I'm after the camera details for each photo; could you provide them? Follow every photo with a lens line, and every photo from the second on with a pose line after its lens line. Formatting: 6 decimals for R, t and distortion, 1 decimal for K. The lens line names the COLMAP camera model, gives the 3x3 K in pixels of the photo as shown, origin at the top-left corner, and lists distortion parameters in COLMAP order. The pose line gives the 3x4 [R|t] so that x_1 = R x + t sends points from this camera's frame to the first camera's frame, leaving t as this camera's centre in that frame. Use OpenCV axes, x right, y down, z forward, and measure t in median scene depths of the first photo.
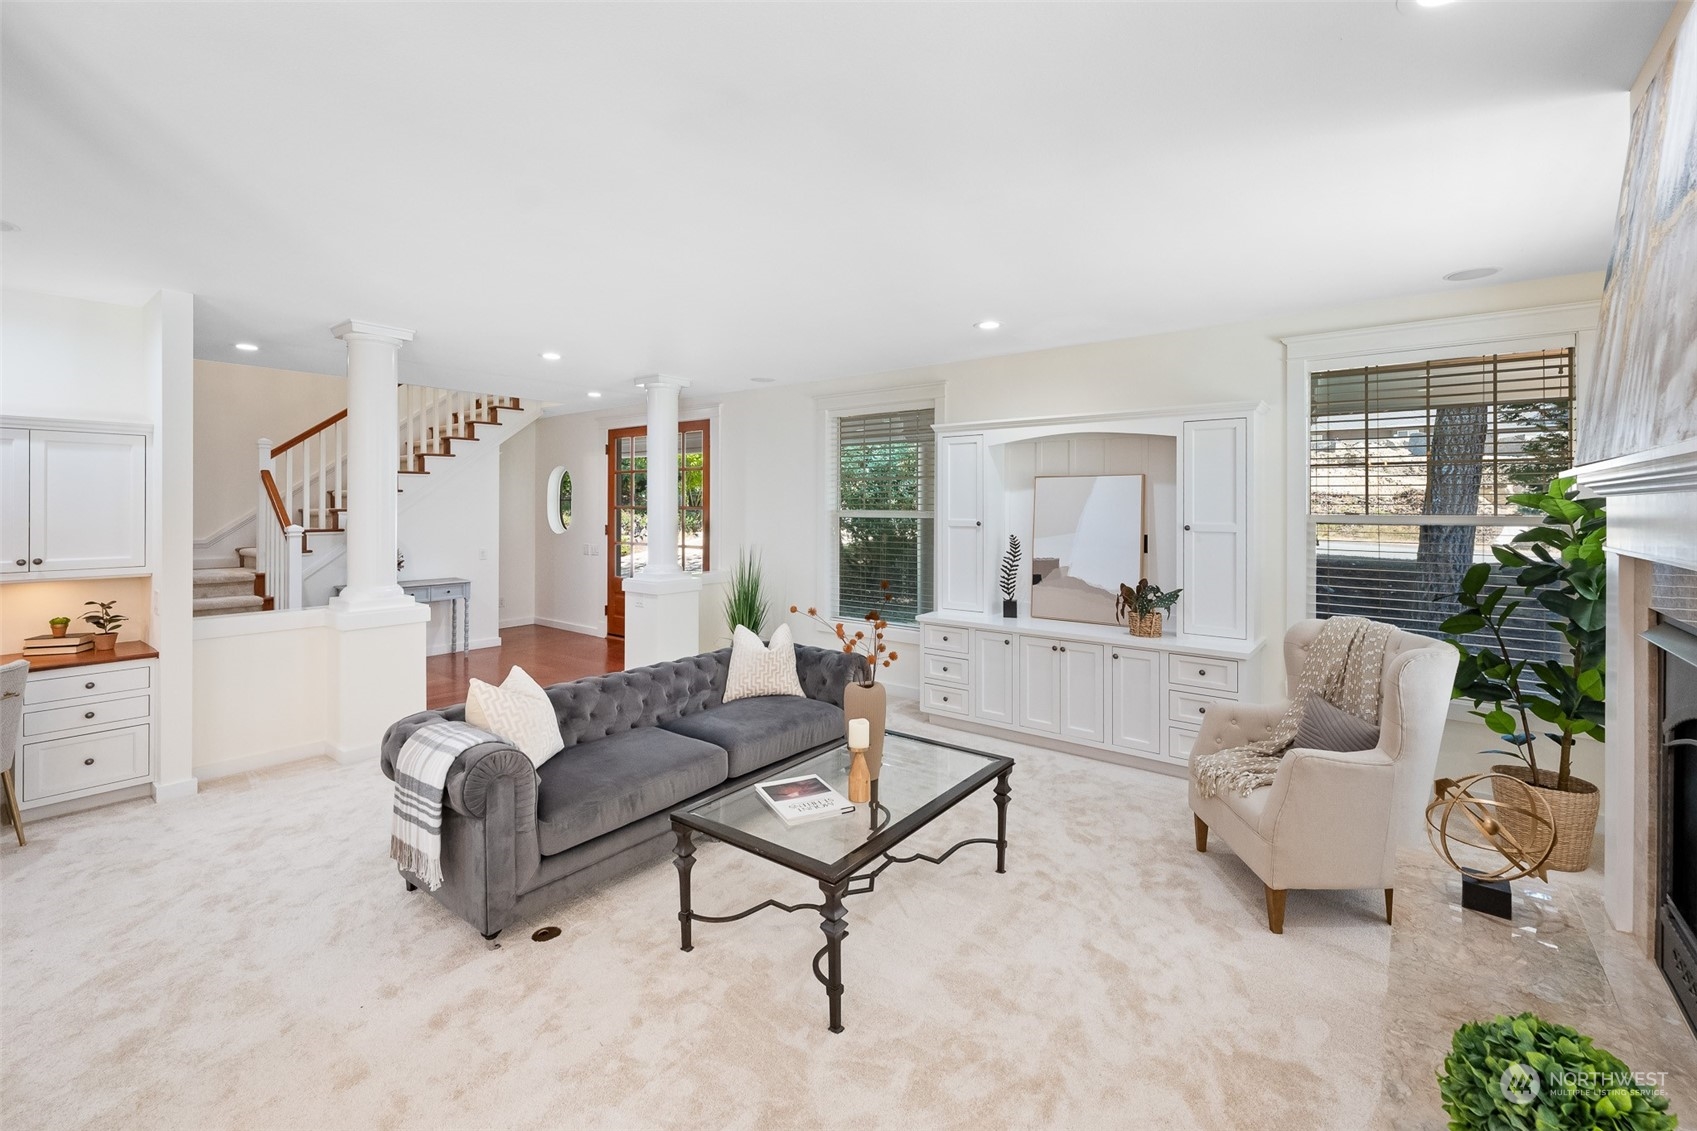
lens RADIAL K [[718.3, 0, 848.5], [0, 718.3, 502.8], [0, 0, 1]] dist [0.003582, -0.000065]
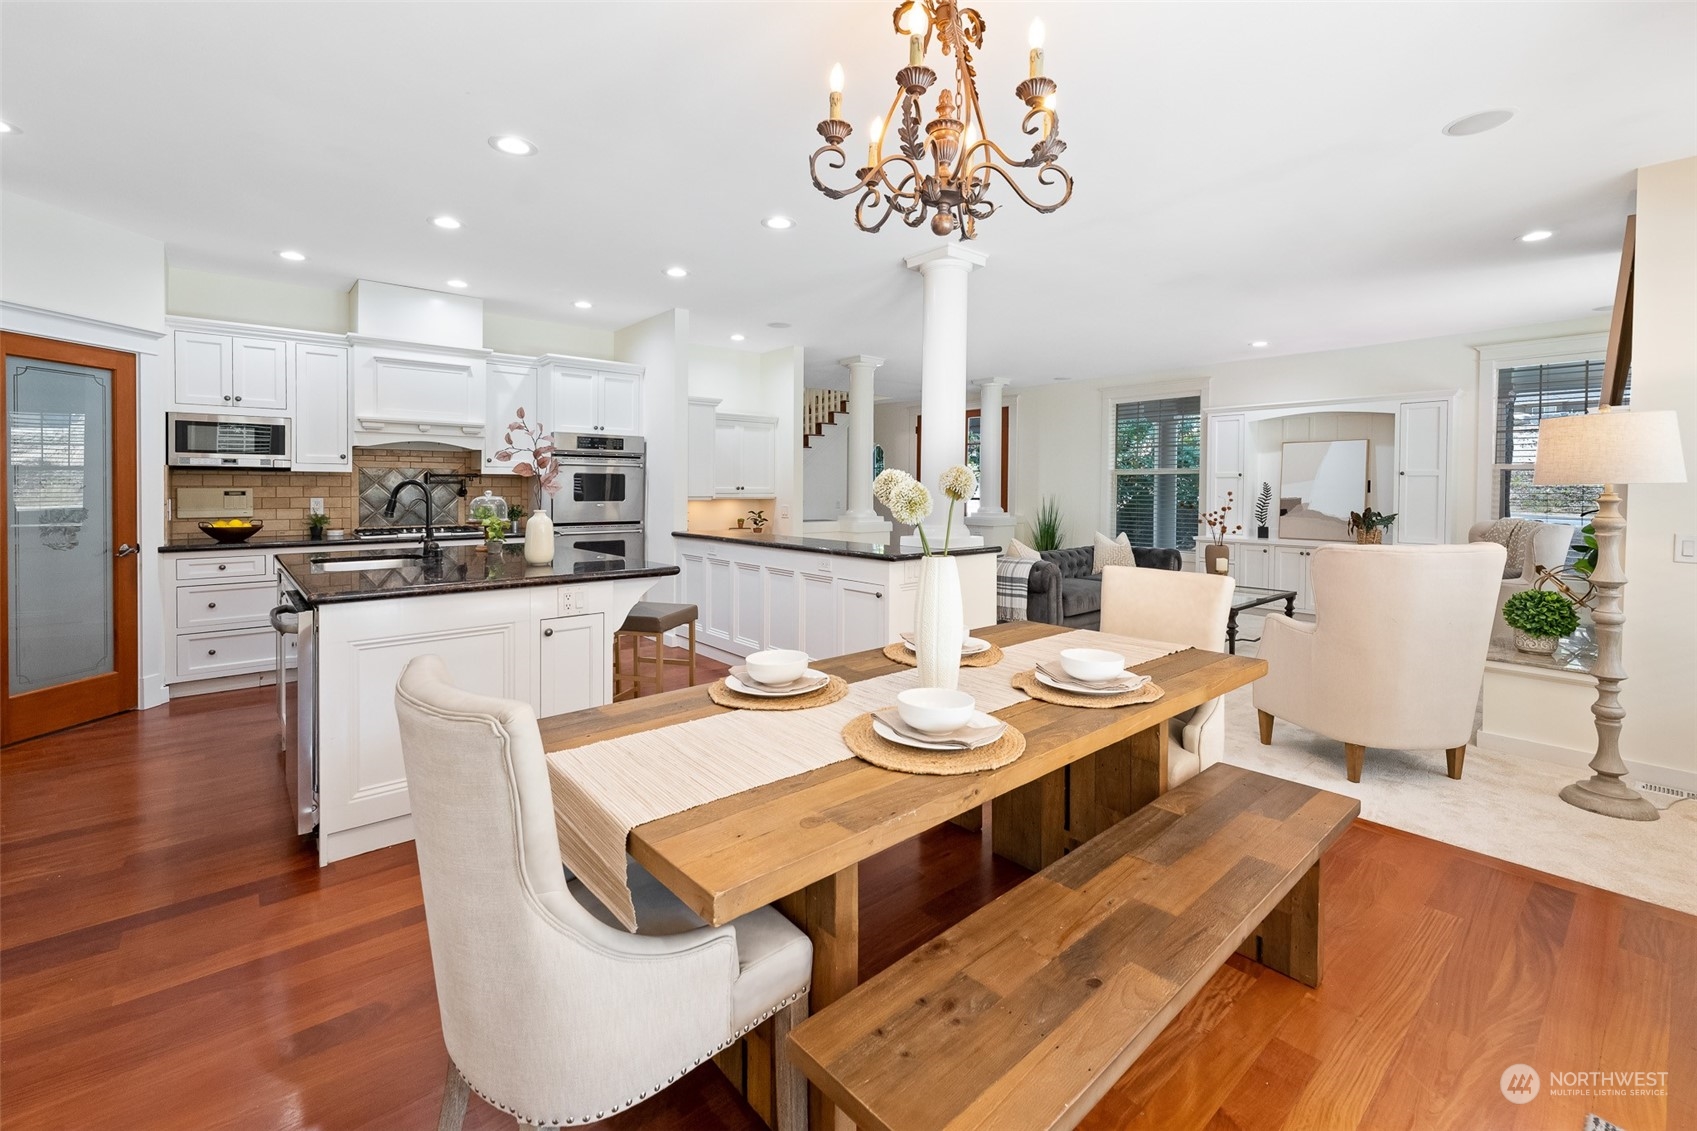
lens RADIAL K [[718.3, 0, 848.5], [0, 718.3, 502.8], [0, 0, 1]] dist [0.003582, -0.000065]
pose [[0.980846, 0.006383, -0.194678, -0.352781], [-0.001597, 0.999693, 0.024732, 0.056058], [0.194776, -0.023947, 0.980555, -0.670727]]
